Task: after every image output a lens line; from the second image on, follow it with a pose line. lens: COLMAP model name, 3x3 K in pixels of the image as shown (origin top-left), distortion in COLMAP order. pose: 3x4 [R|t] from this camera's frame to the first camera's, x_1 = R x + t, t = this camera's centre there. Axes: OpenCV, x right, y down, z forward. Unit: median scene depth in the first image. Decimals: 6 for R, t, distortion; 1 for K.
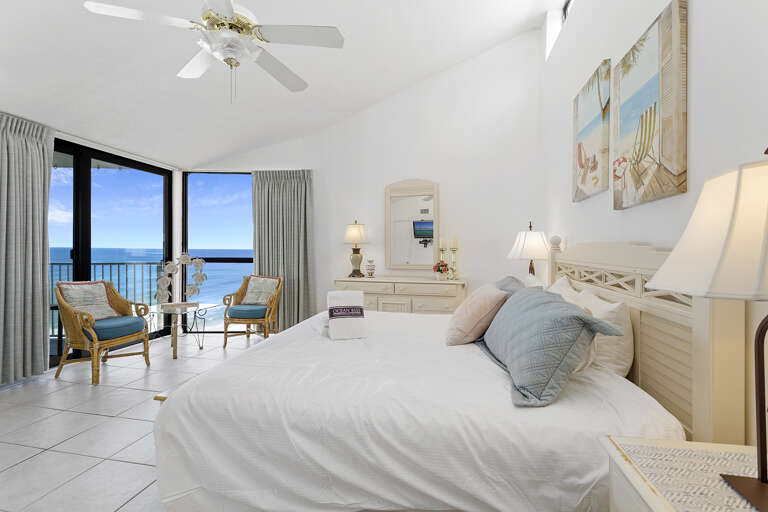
lens RADIAL K [[364.6, 0, 383.1], [0, 364.6, 245.9], [0, 0, 1]] dist [0.000118, 0.000002]
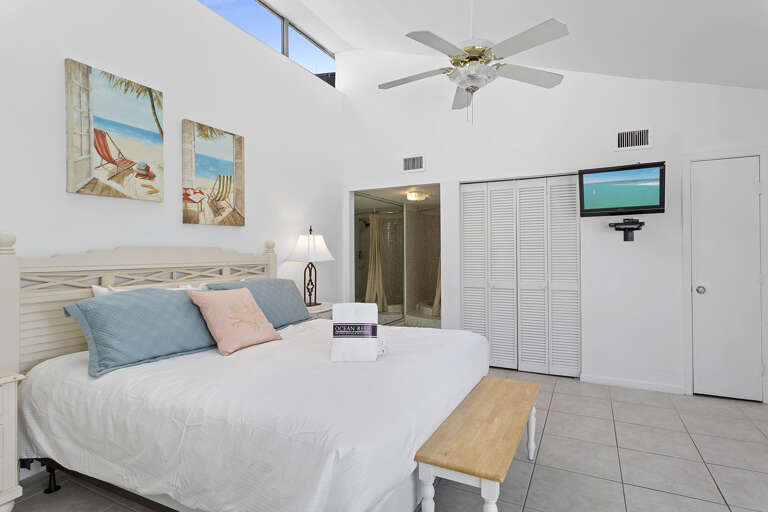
lens RADIAL K [[419.1, 0, 384.0], [0, 419.1, 256.0], [0, 0, 1]] dist [-0.000016, -0.000043]
pose [[-0.966327, 0.004591, 0.257277, -0.529798], [0.004163, 0.999989, -0.002208, 0.033468], [-0.257284, -0.001063, -0.966335, 2.572295]]
